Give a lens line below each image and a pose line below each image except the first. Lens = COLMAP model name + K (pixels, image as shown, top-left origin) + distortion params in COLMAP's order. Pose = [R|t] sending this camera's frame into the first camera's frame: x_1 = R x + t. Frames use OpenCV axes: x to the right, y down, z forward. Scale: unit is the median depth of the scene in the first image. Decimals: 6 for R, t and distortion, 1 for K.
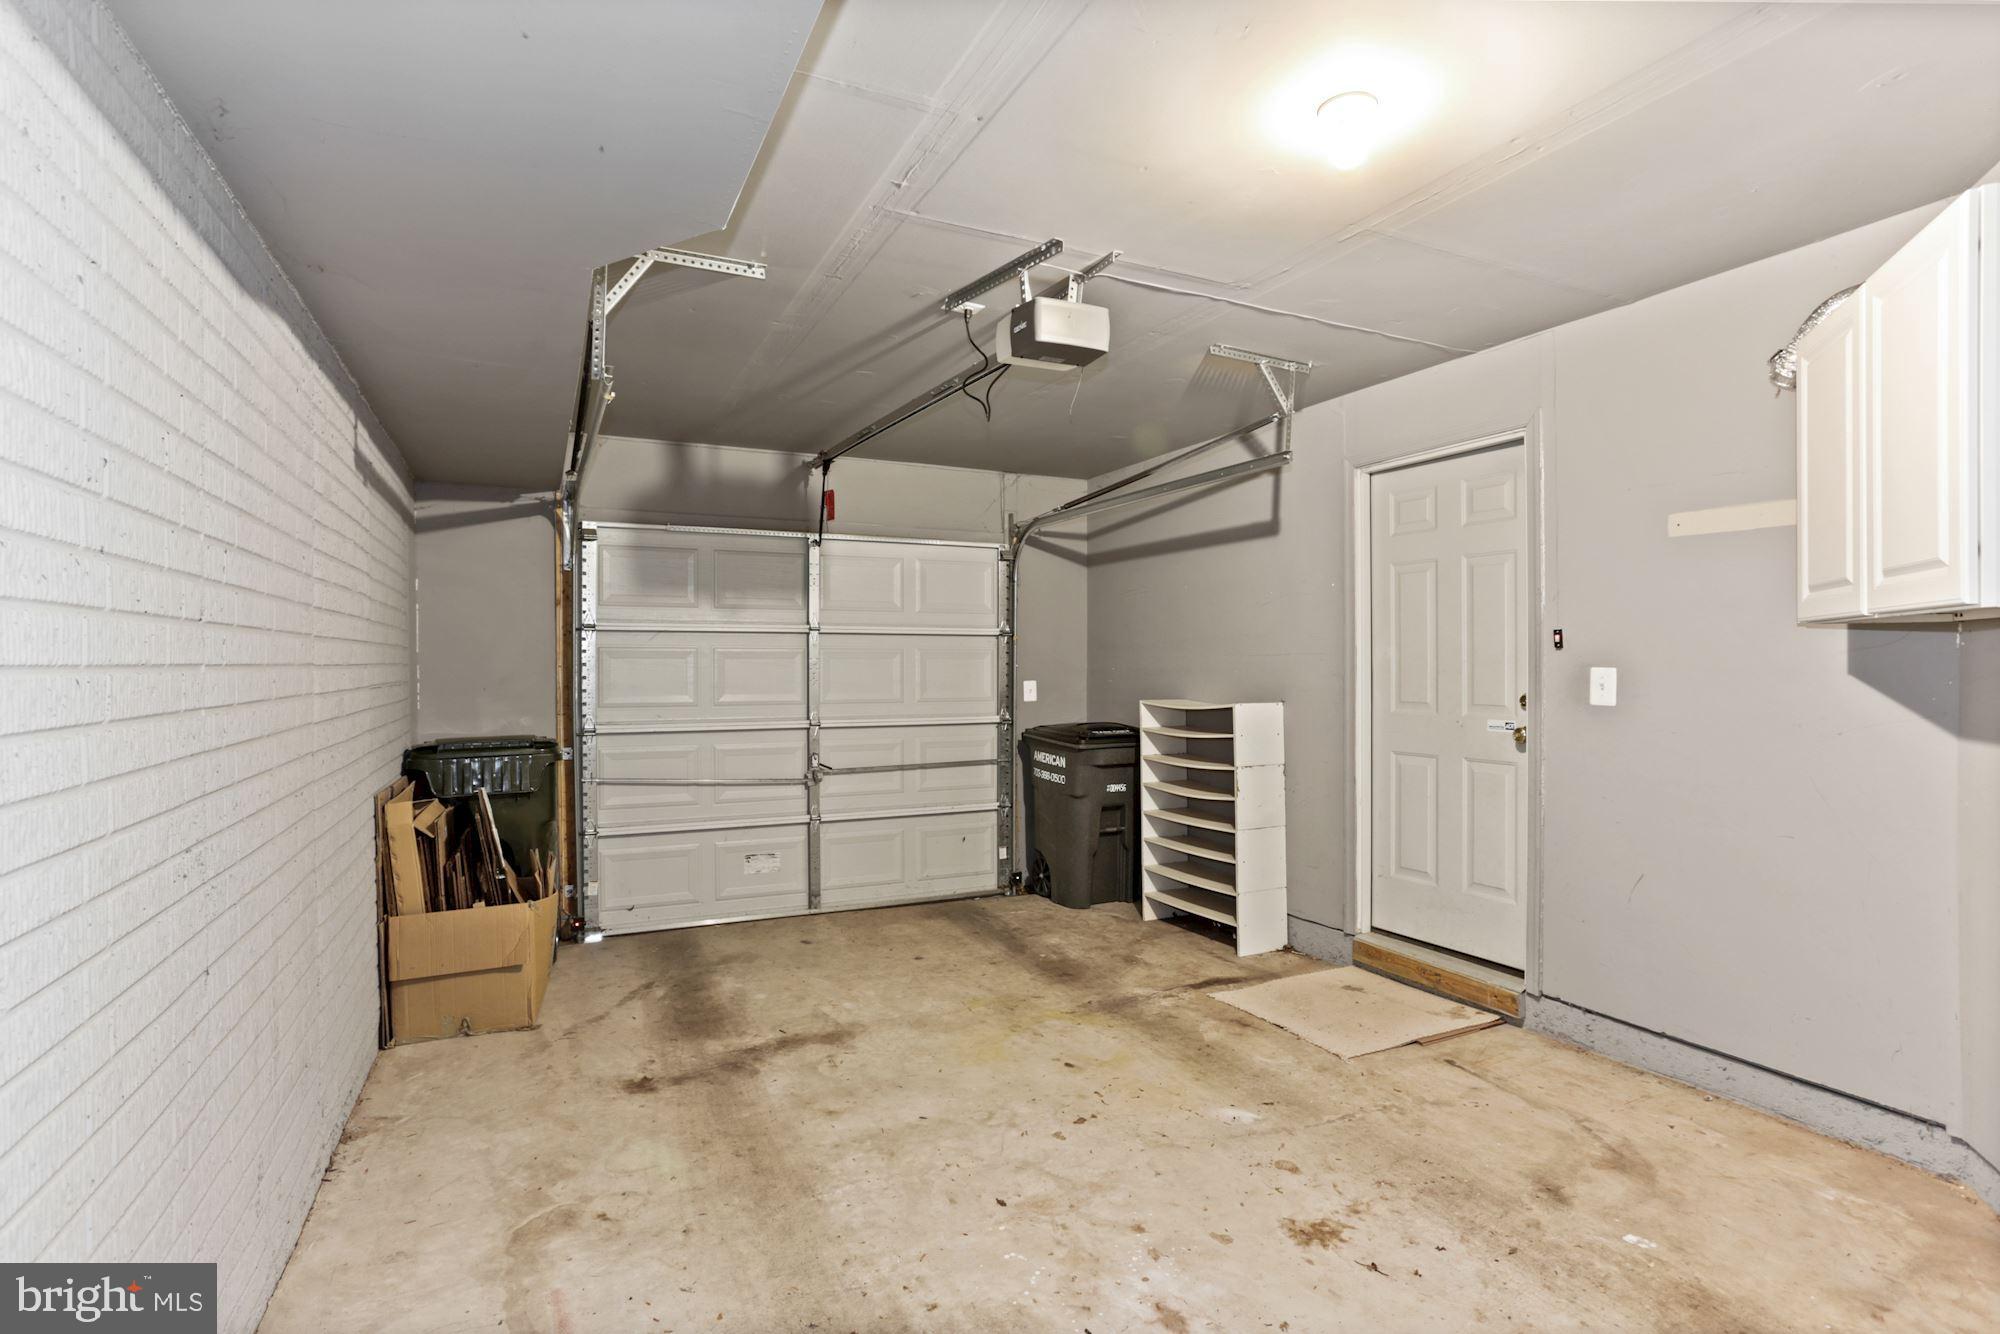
lens RADIAL K [[970.5, 0, 1005.2], [0, 970.5, 660.0], [0, 0, 1]] dist [-0.031125, 0.026905]
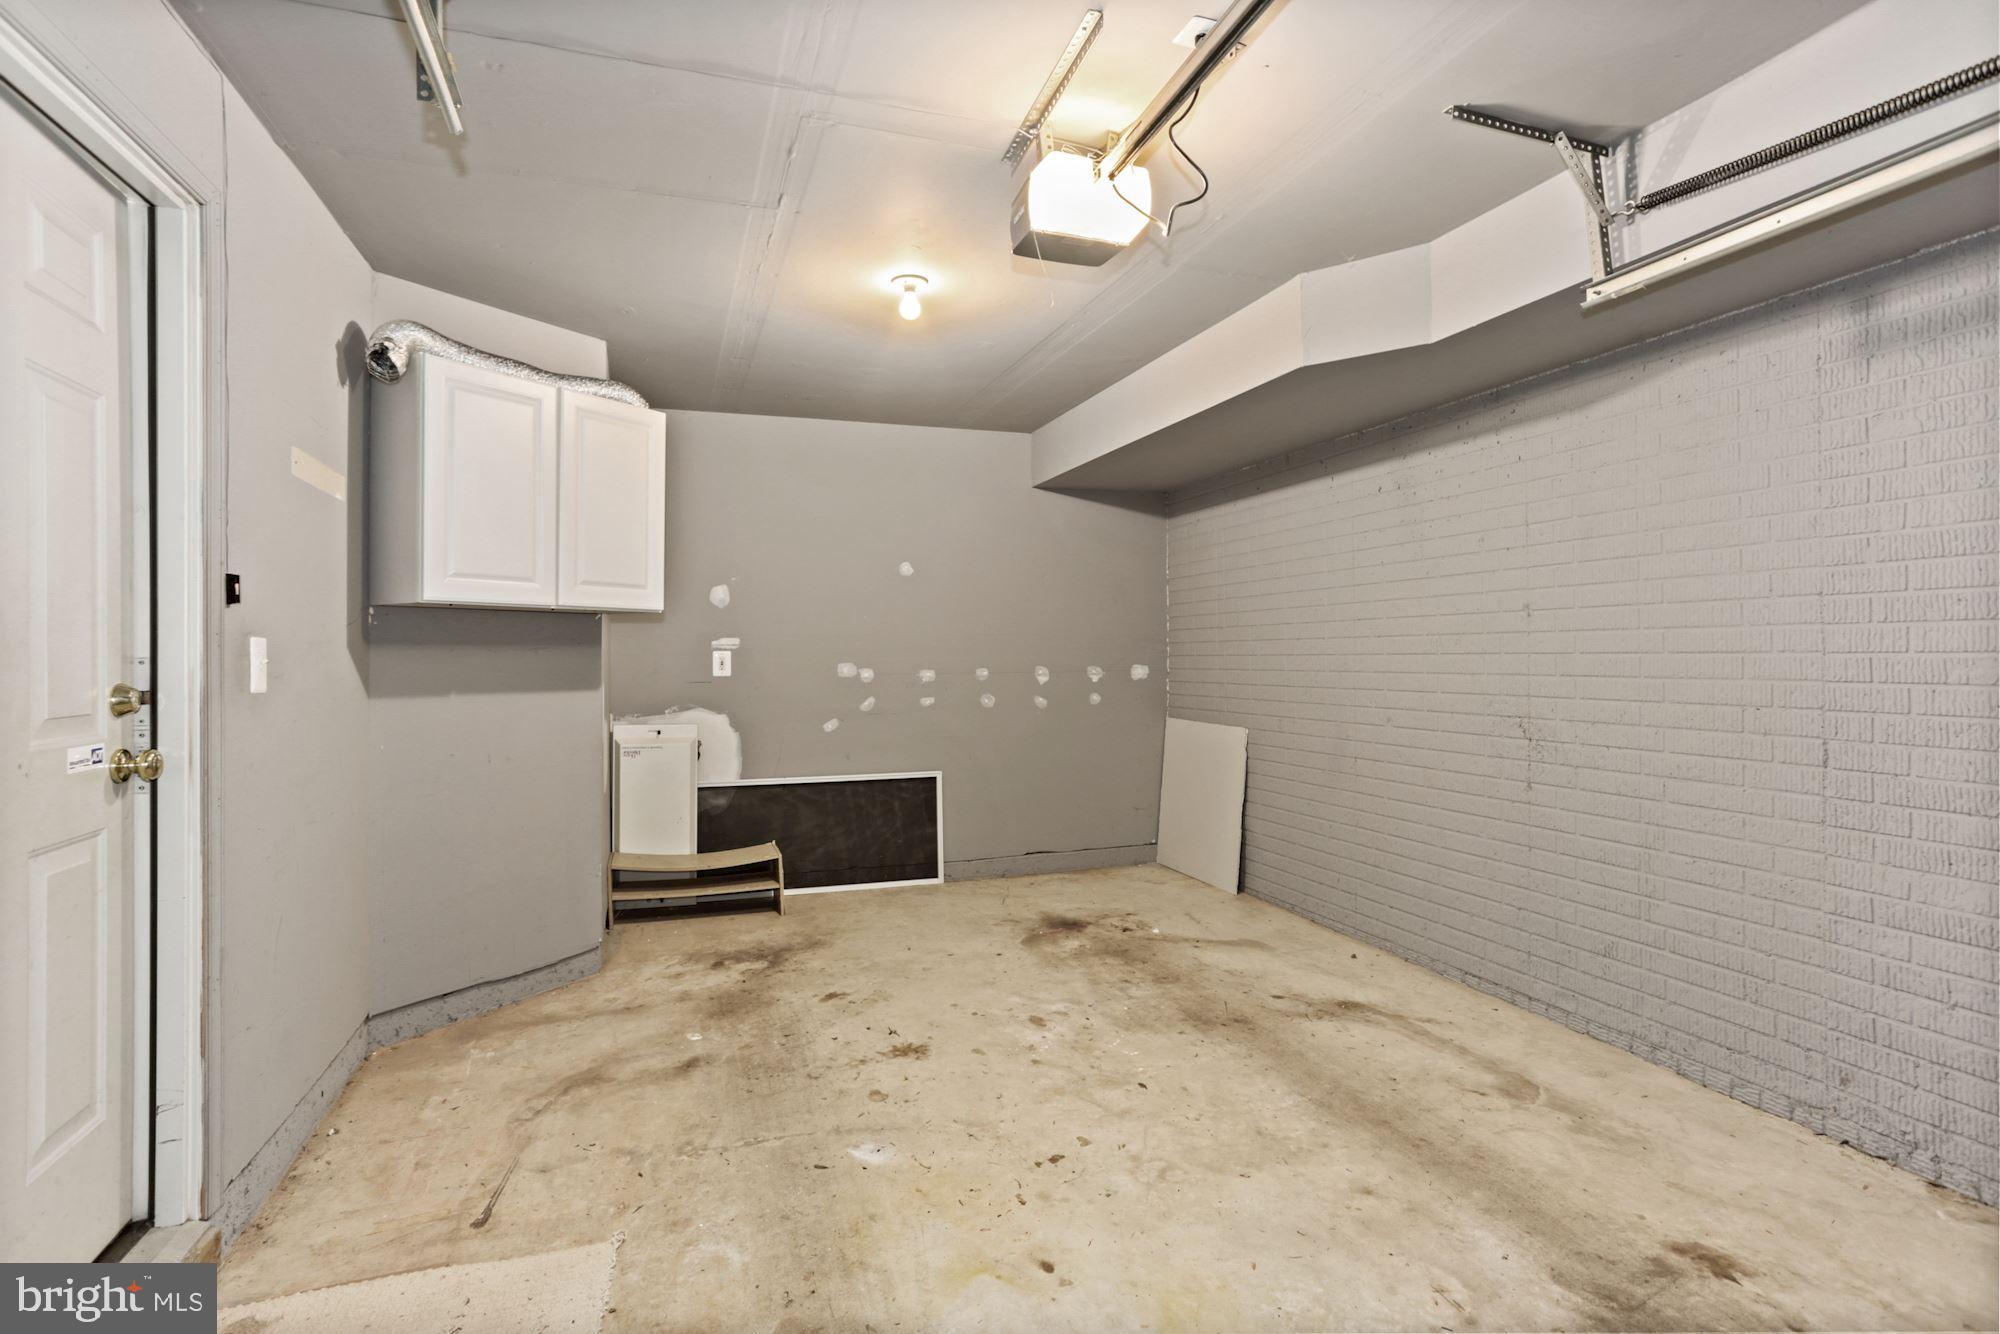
lens RADIAL K [[970.5, 0, 1005.2], [0, 970.5, 660.0], [0, 0, 1]] dist [-0.031125, 0.026905]
pose [[-0.993894, 0.007232, 0.110101, 0.028750], [0.007319, 0.999973, 0.000388, 0.037700], [-0.110095, 0.001192, -0.993920, 2.154732]]
